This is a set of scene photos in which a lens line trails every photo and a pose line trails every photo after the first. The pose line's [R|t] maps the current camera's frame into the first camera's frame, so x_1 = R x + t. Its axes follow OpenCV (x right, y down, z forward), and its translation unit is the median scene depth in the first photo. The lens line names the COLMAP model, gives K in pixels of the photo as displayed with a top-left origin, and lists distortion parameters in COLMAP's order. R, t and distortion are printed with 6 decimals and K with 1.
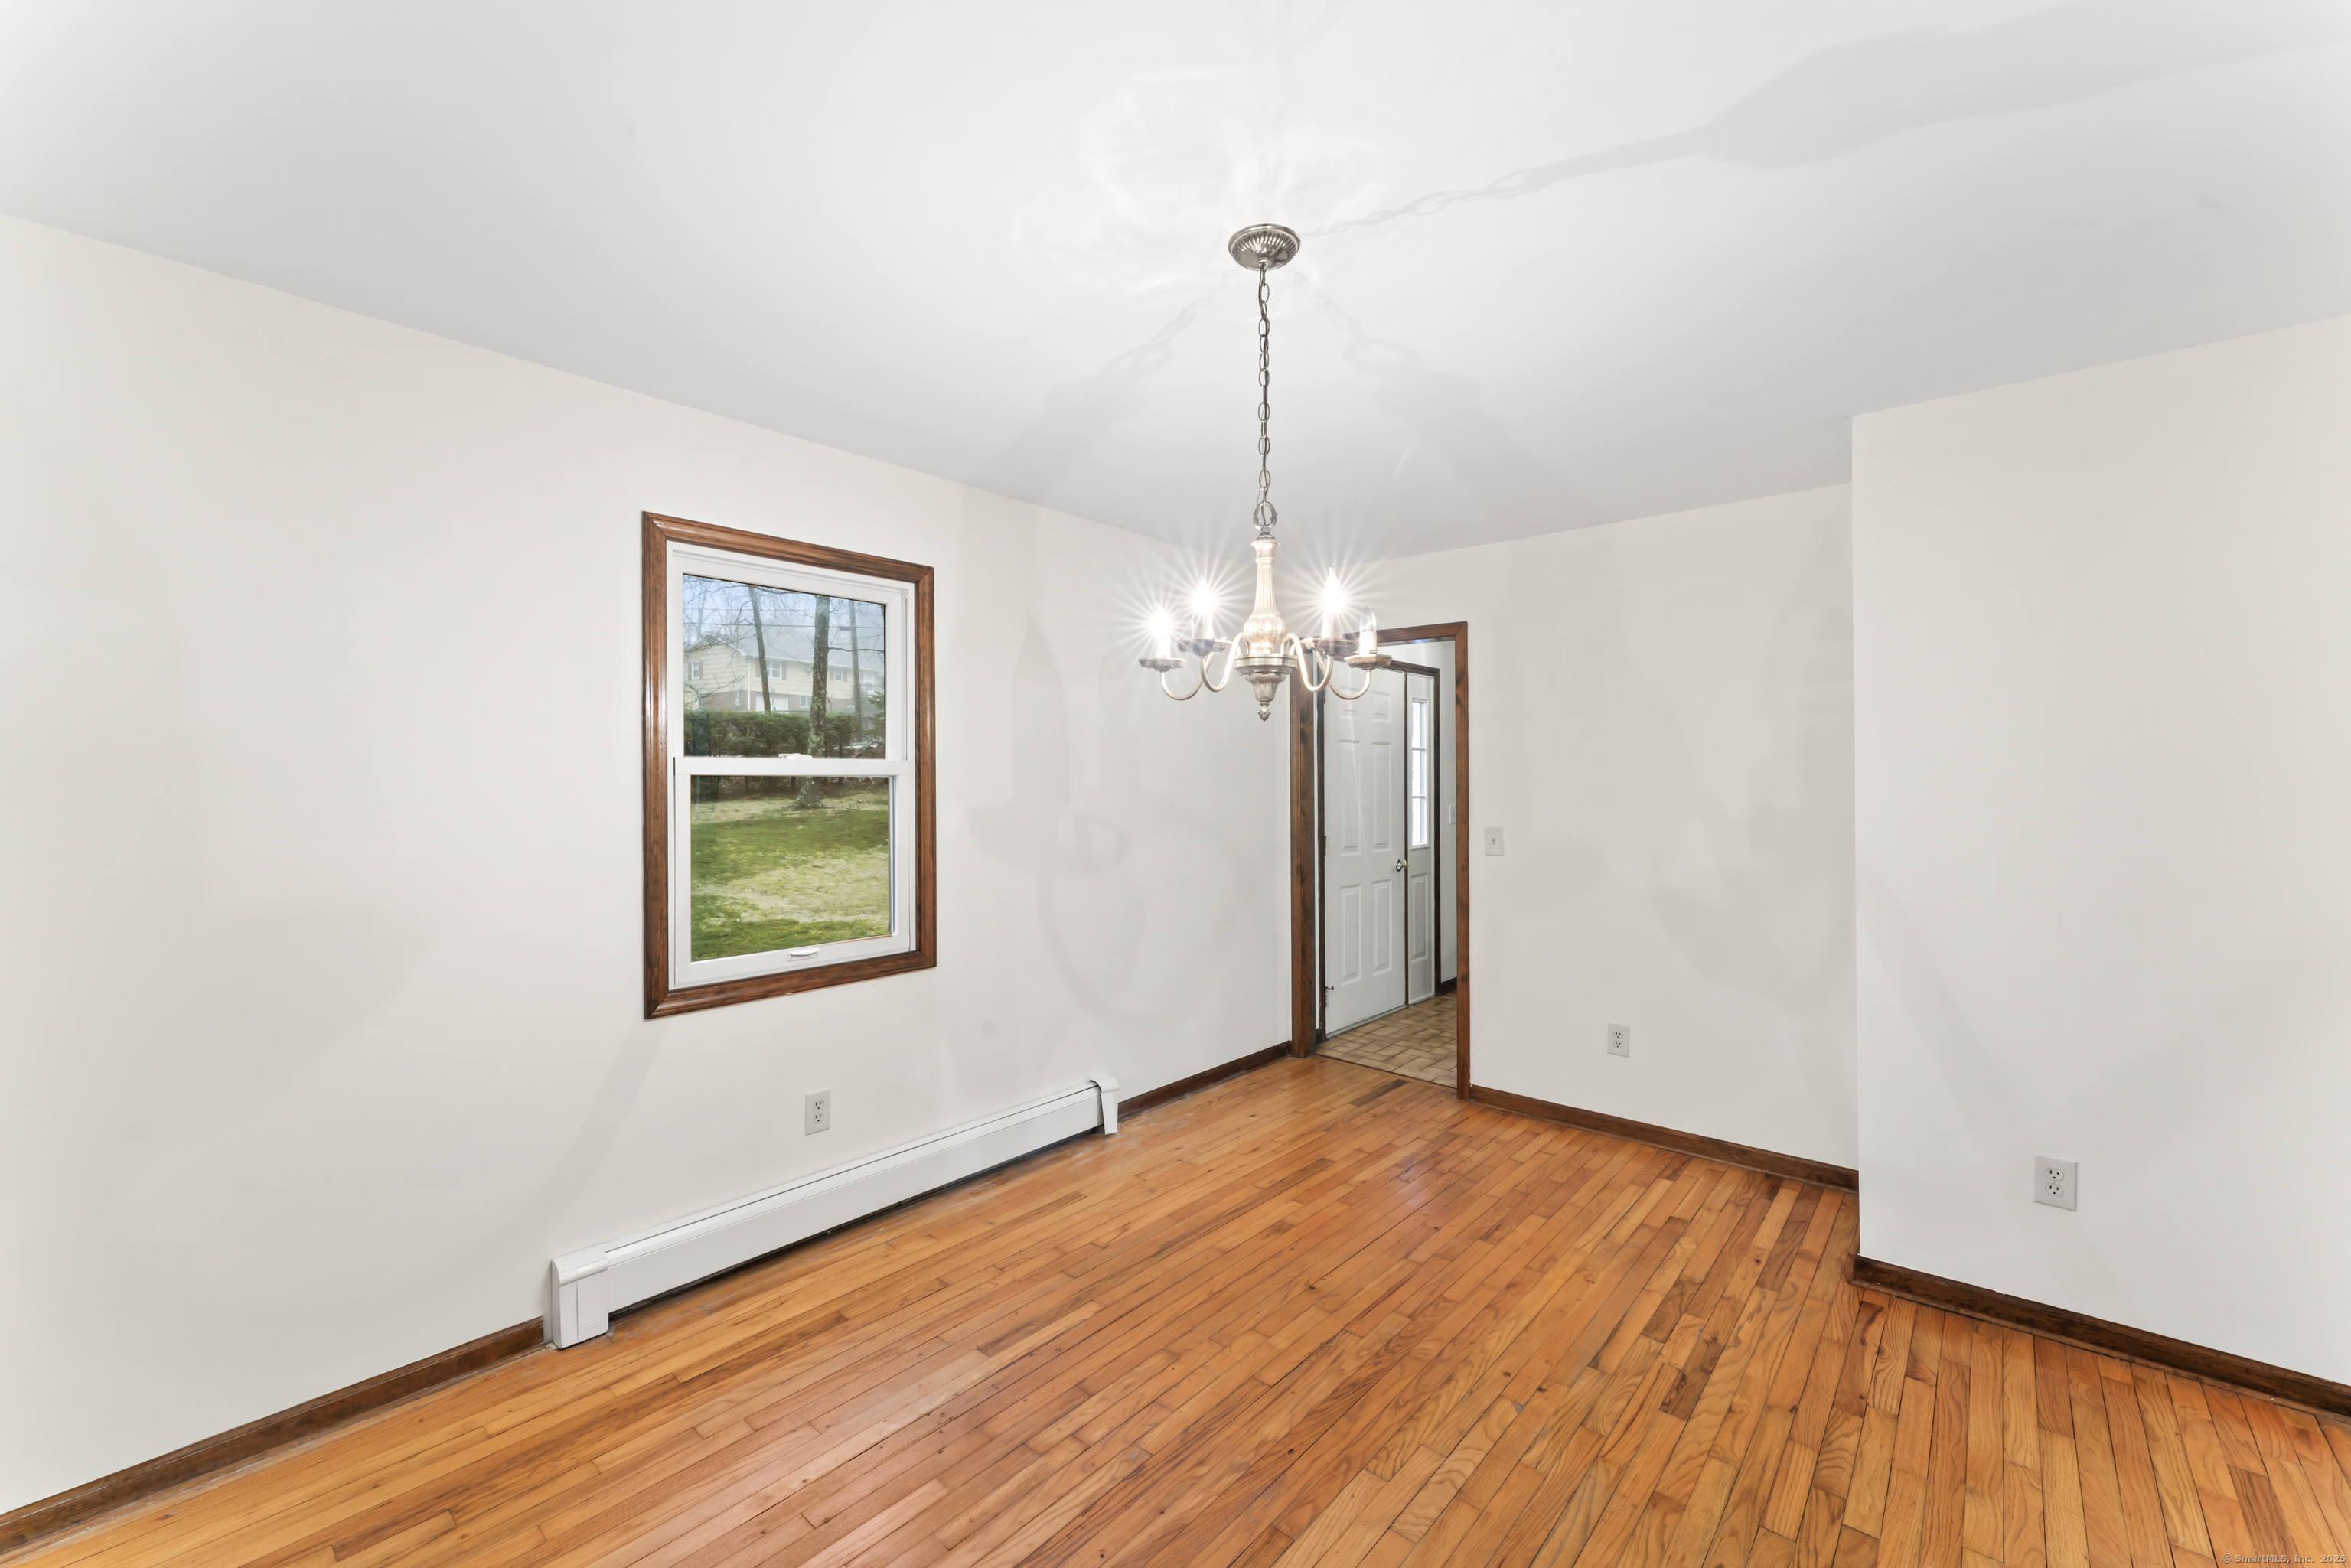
lens RADIAL K [[939.3, 0, 1171.5], [0, 939.3, 779.9], [0, 0, 1]] dist [0.001972, -0.000710]
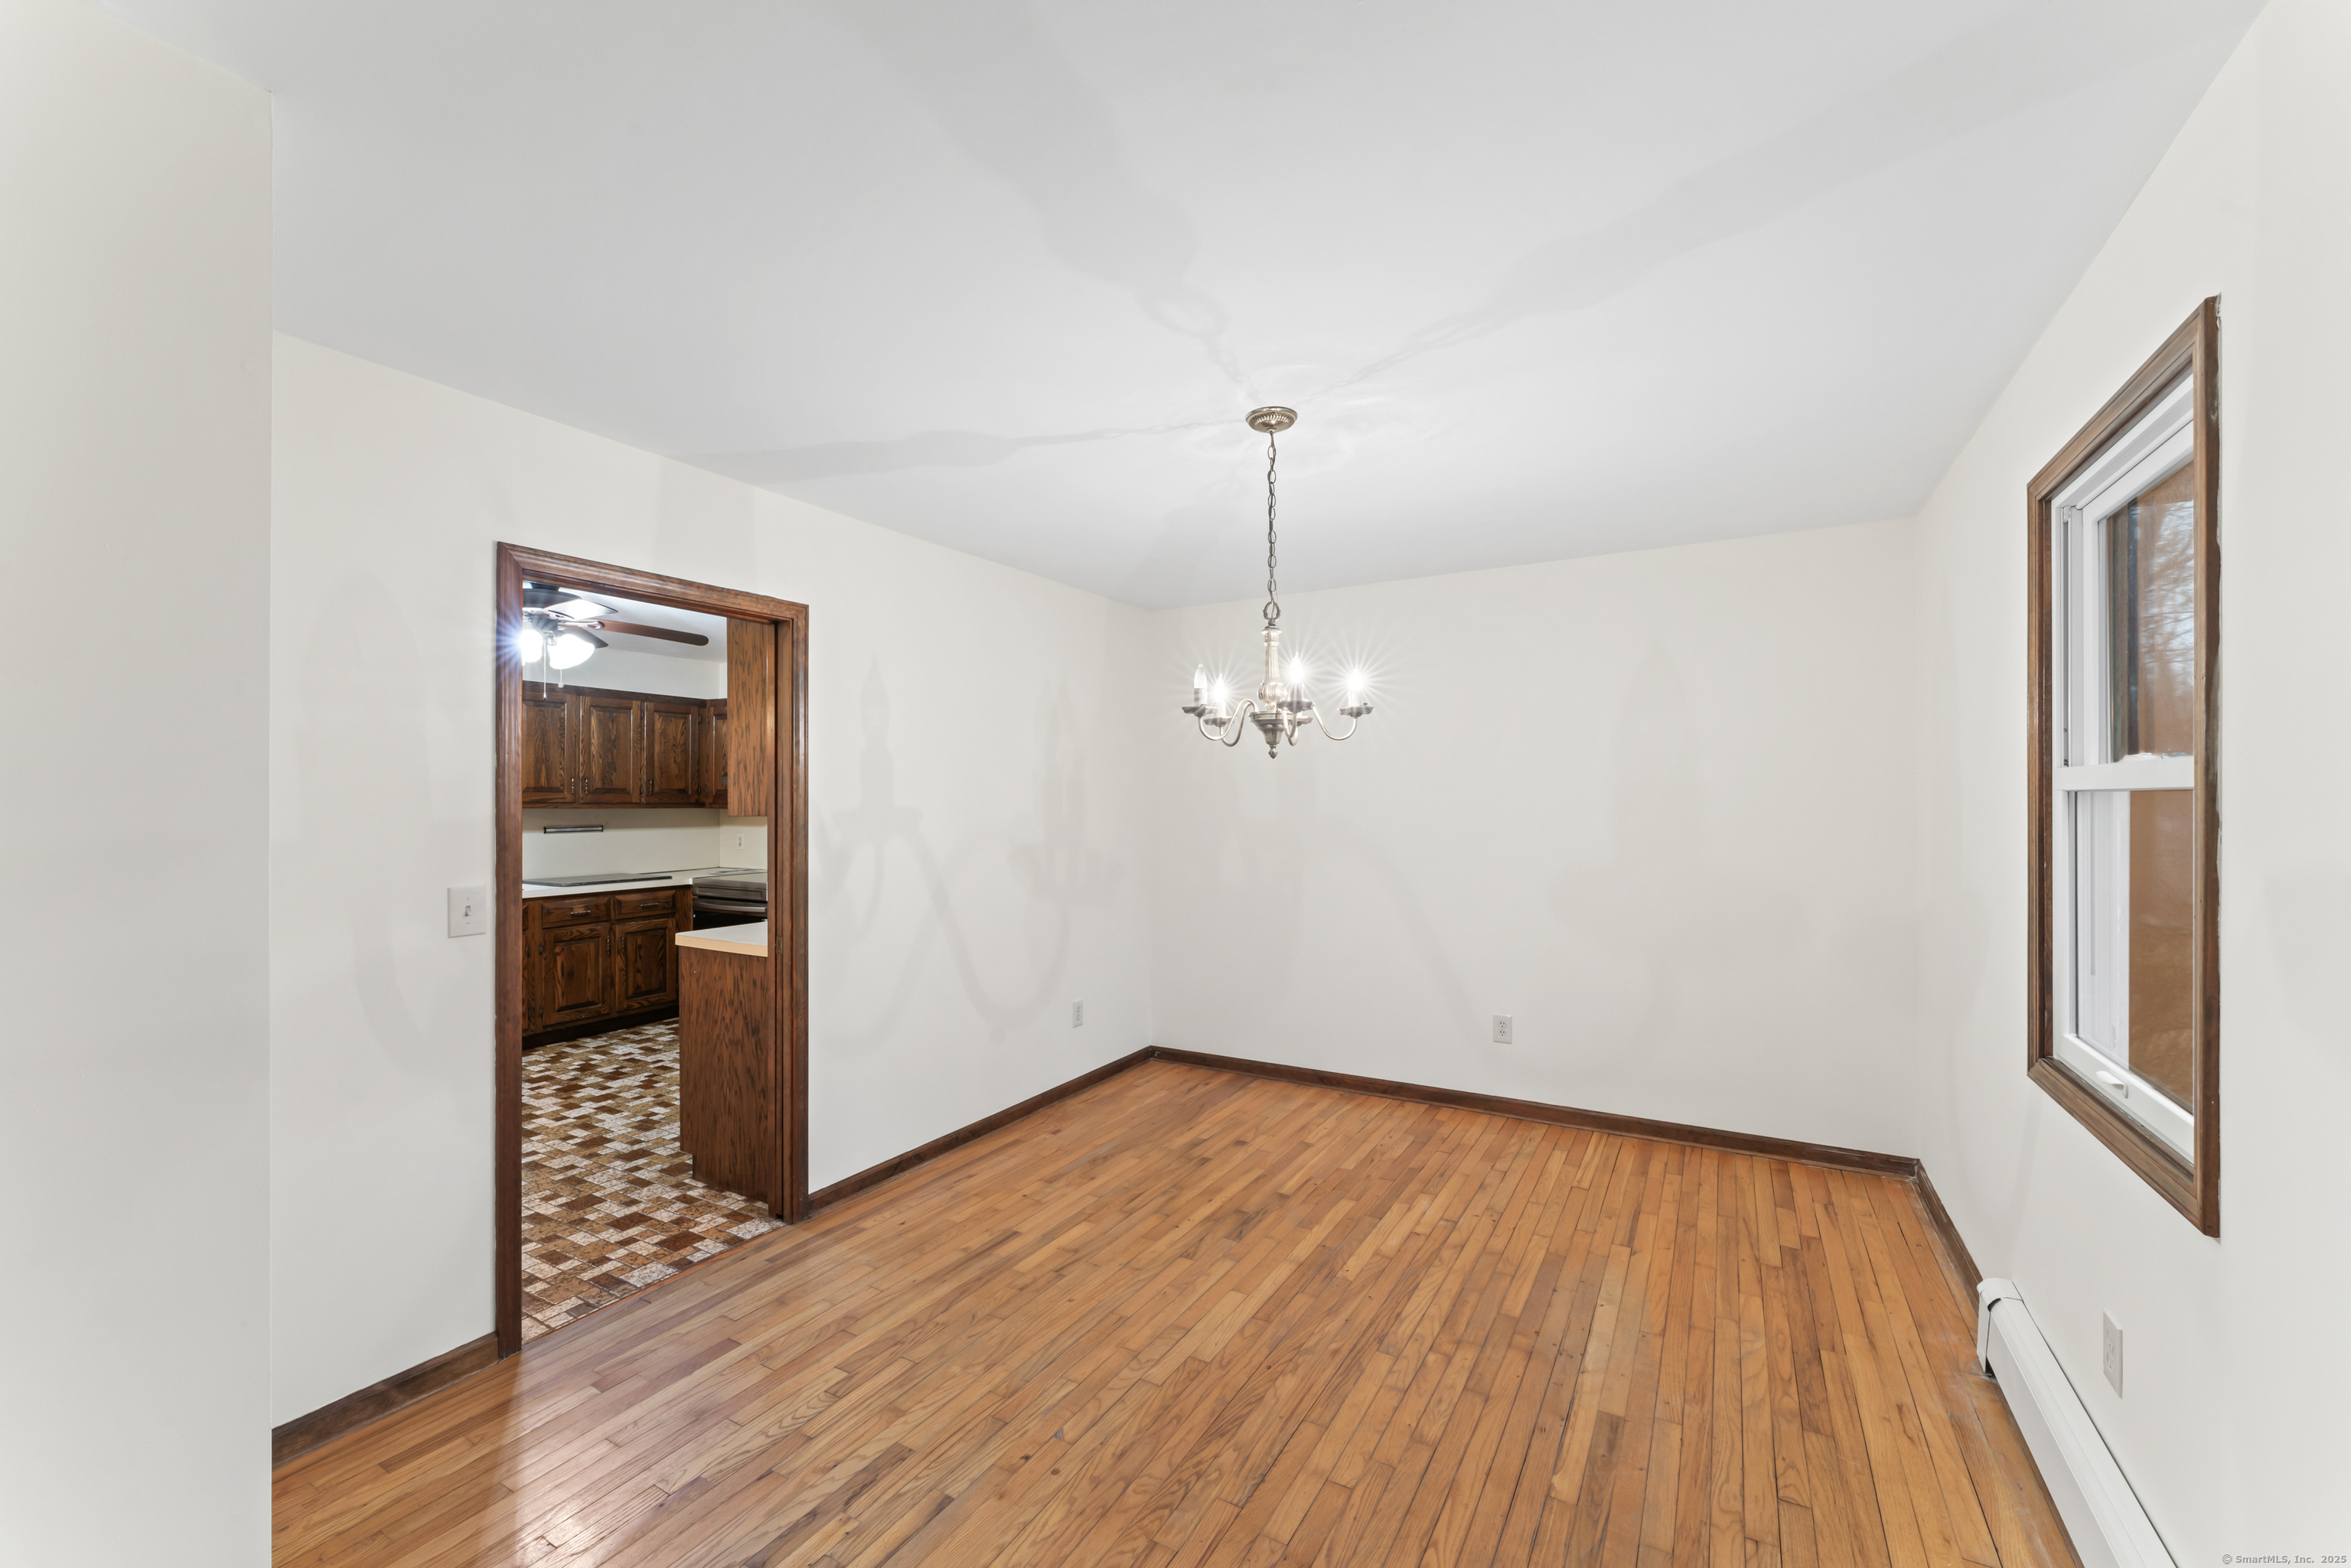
lens RADIAL K [[939.3, 0, 1181.4], [0, 939.3, 794.2], [0, 0, 1]] dist [0.001972, -0.000710]
pose [[-0.980333, 0.004672, -0.197297, 0.430915], [0.006217, 0.999955, -0.007212, -0.000711], [0.197255, -0.008297, -0.980317, 1.983885]]
